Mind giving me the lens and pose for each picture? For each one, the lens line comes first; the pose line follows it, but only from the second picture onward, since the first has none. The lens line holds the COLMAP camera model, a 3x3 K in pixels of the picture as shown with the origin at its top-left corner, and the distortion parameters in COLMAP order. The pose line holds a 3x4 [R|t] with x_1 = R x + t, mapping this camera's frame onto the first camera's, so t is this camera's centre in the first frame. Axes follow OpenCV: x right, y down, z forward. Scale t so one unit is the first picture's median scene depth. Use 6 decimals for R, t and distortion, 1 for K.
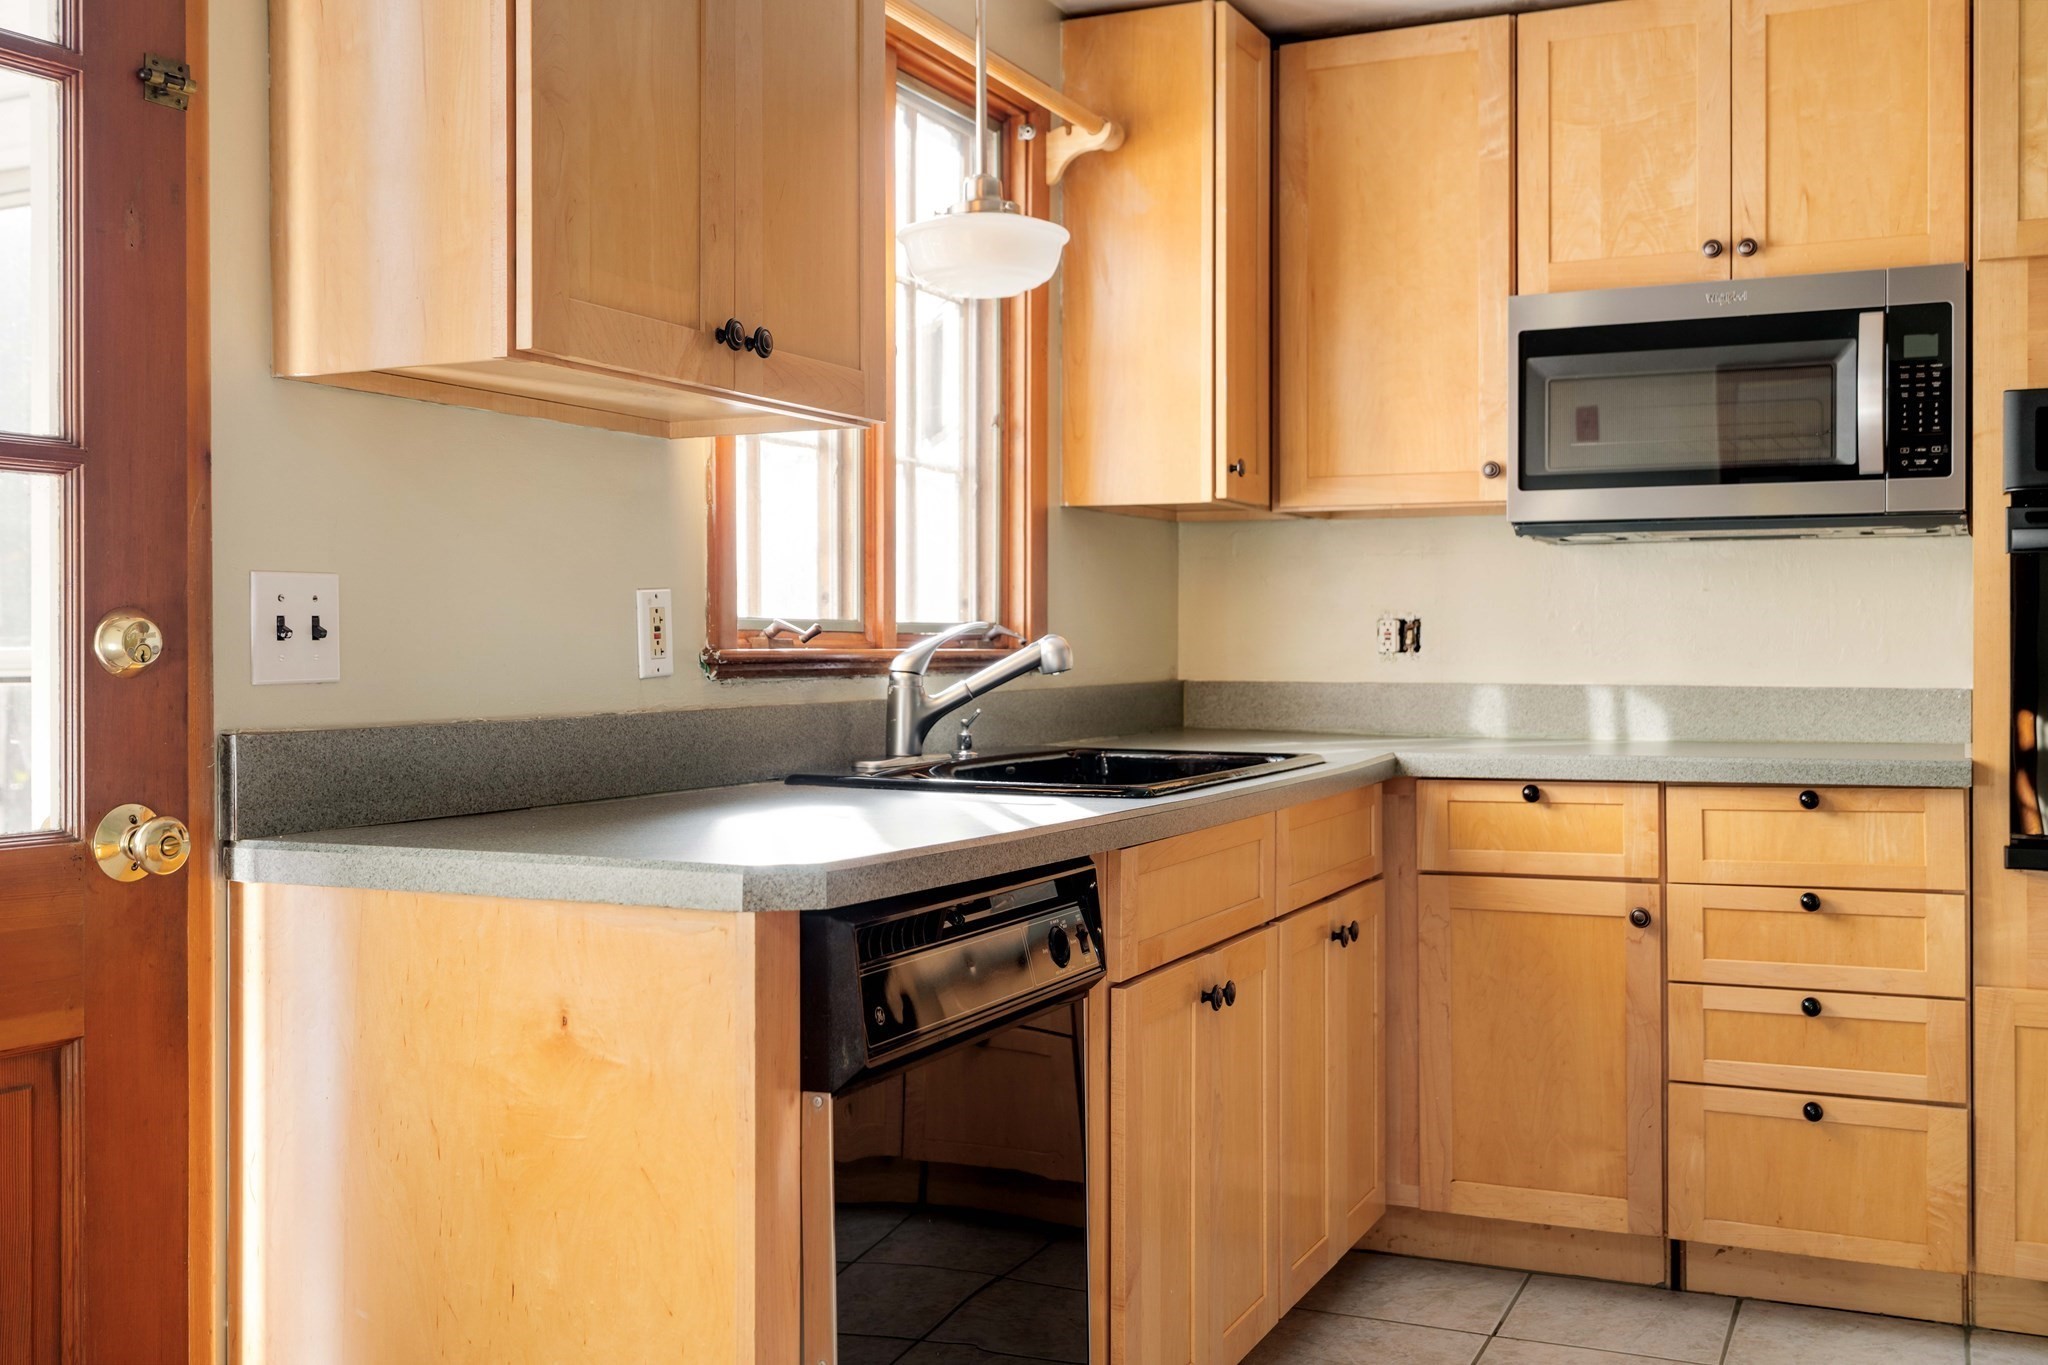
lens RADIAL K [[2011.9, 0, 1039.7], [0, 2011.9, 640.0], [0, 0, 1]] dist [0.005082, 0.000000]
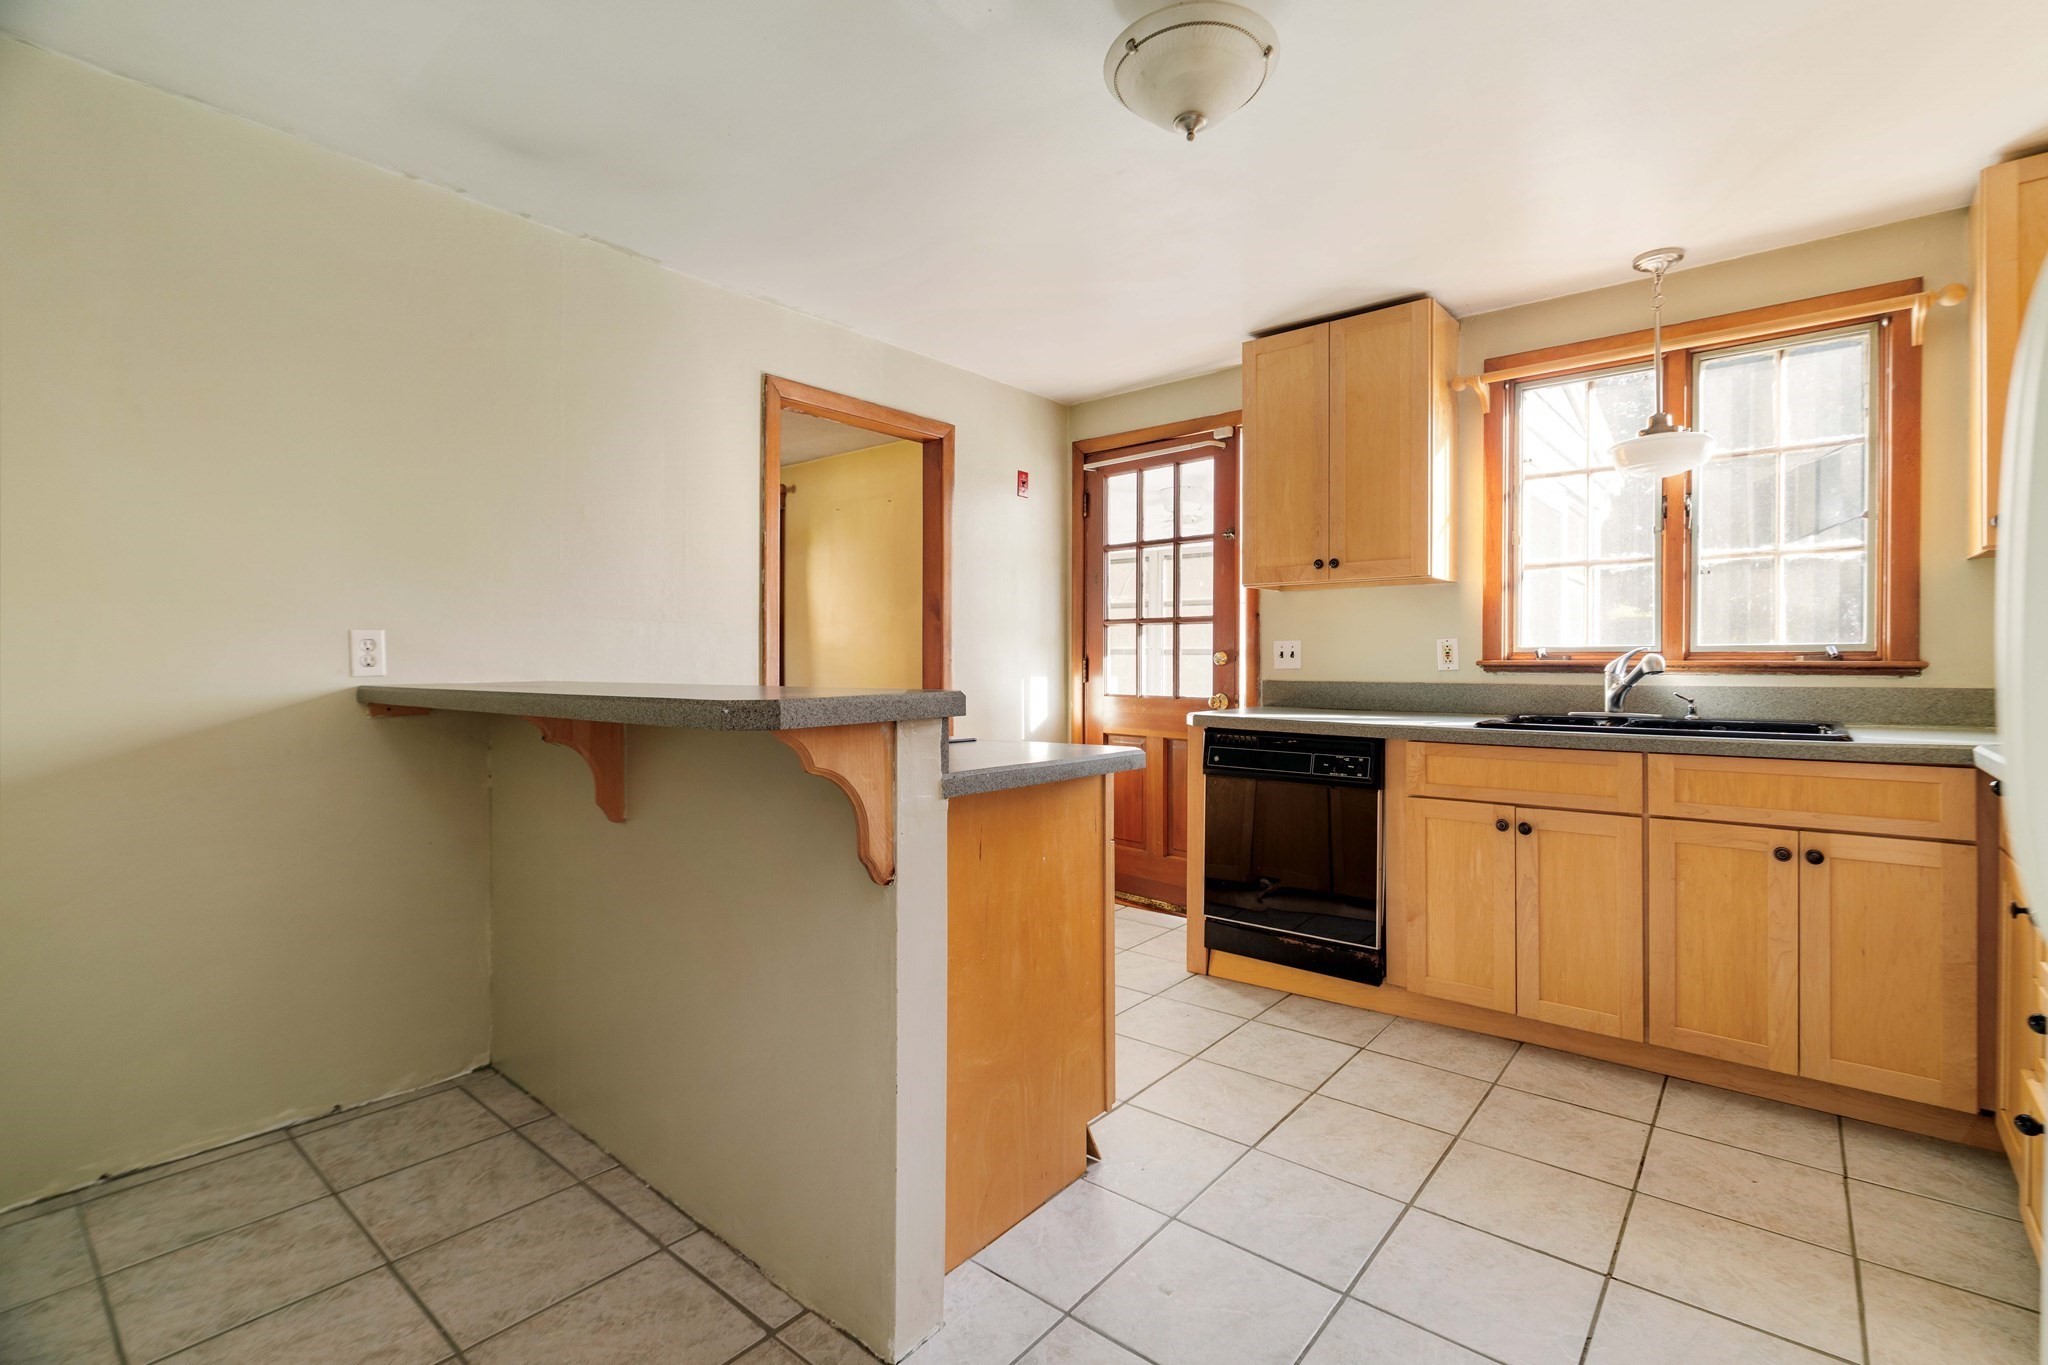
lens RADIAL K [[931.3, 0, 1031.4], [0, 931.3, 664.6], [0, 0, 1]] dist [-0.008315, 0.002432]
pose [[-0.266920, 0.008237, -0.963683, 0.971906], [0.004938, 0.999962, 0.007179, -0.001195], [0.963706, -0.002842, -0.266951, 0.653582]]
